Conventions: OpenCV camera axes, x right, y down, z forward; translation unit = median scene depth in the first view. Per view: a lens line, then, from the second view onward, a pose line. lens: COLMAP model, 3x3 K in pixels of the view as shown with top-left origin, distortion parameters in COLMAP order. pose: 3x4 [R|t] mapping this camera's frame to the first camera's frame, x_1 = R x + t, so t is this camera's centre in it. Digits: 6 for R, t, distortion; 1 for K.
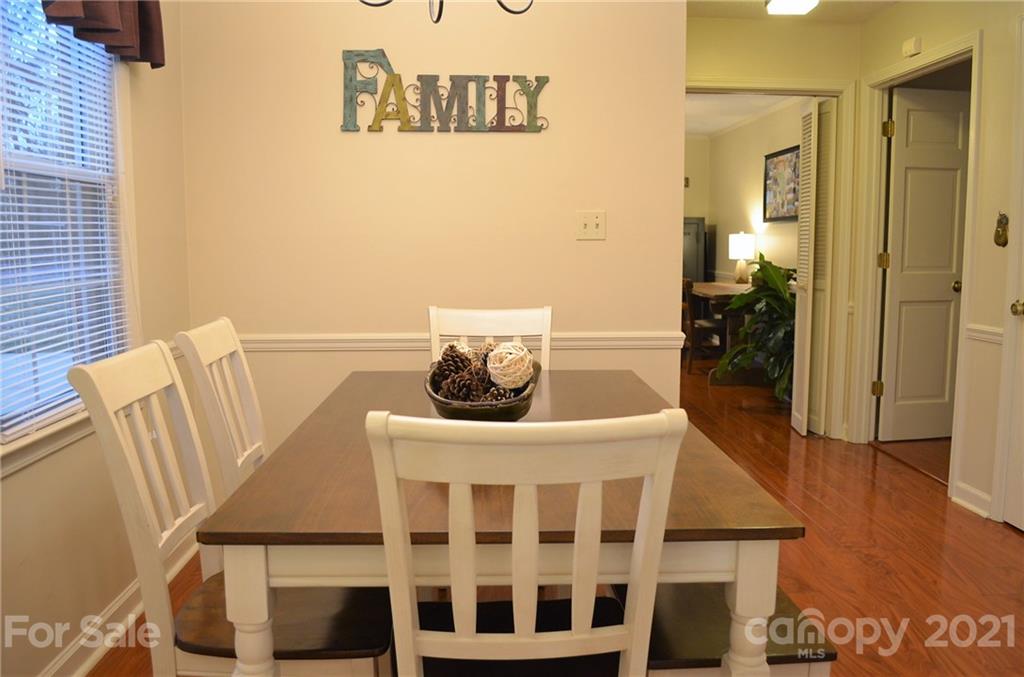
lens RADIAL K [[843.1, 0, 517.4], [0, 843.1, 339.9], [0, 0, 1]] dist [-0.073778, -0.005643]
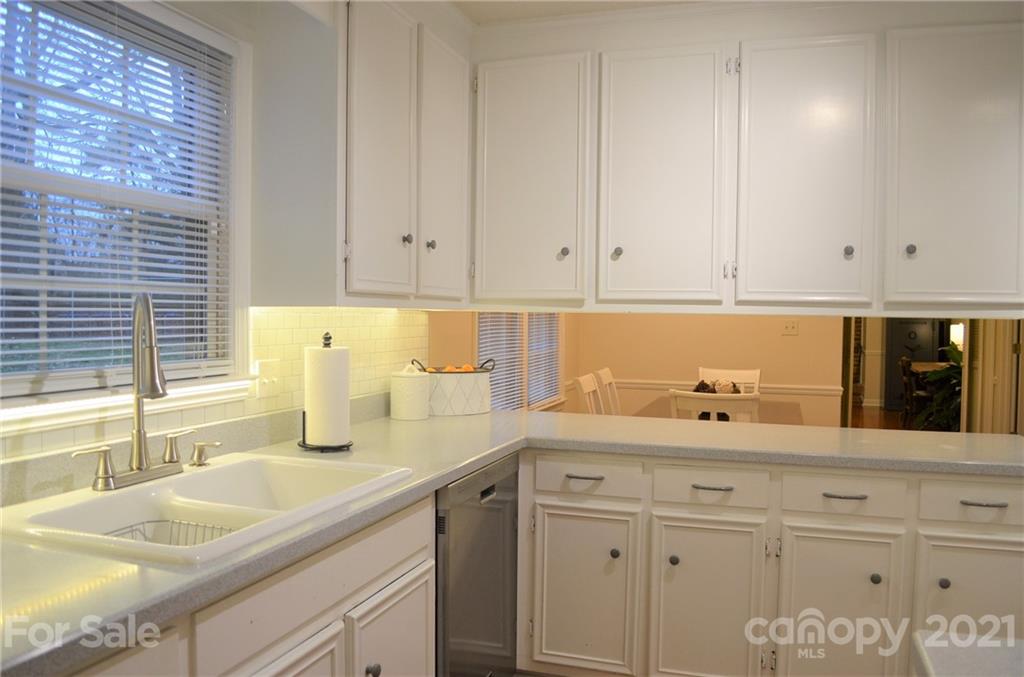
lens RADIAL K [[801.5, 0, 512.7], [0, 801.5, 340.9], [0, 0, 1]] dist [-0.082249, 0.005076]
pose [[0.933599, 0.022076, -0.357639, 0.146819], [-0.052954, 0.995641, -0.076775, 0.062322], [0.354385, 0.090615, 0.930699, -0.866508]]
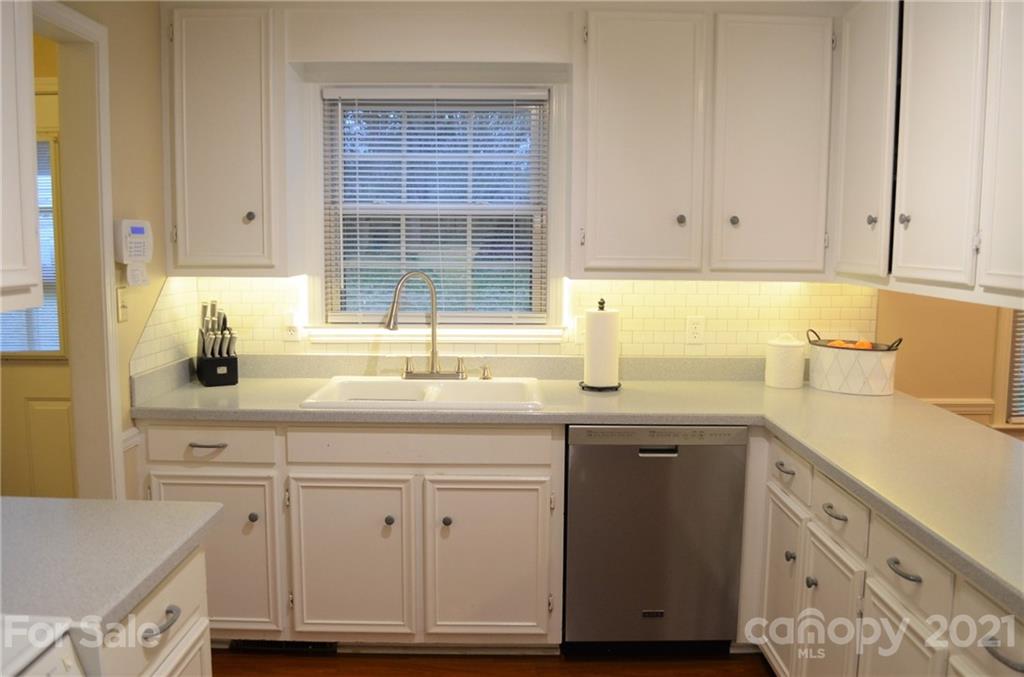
lens RADIAL K [[843.1, 0, 517.4], [0, 843.1, 339.9], [0, 0, 1]] dist [-0.073778, -0.005643]
pose [[-0.036116, 0.115927, -0.992601, 0.723245], [-0.124341, 0.985009, 0.119565, -0.052070], [0.991582, 0.127739, -0.021160, -0.309946]]
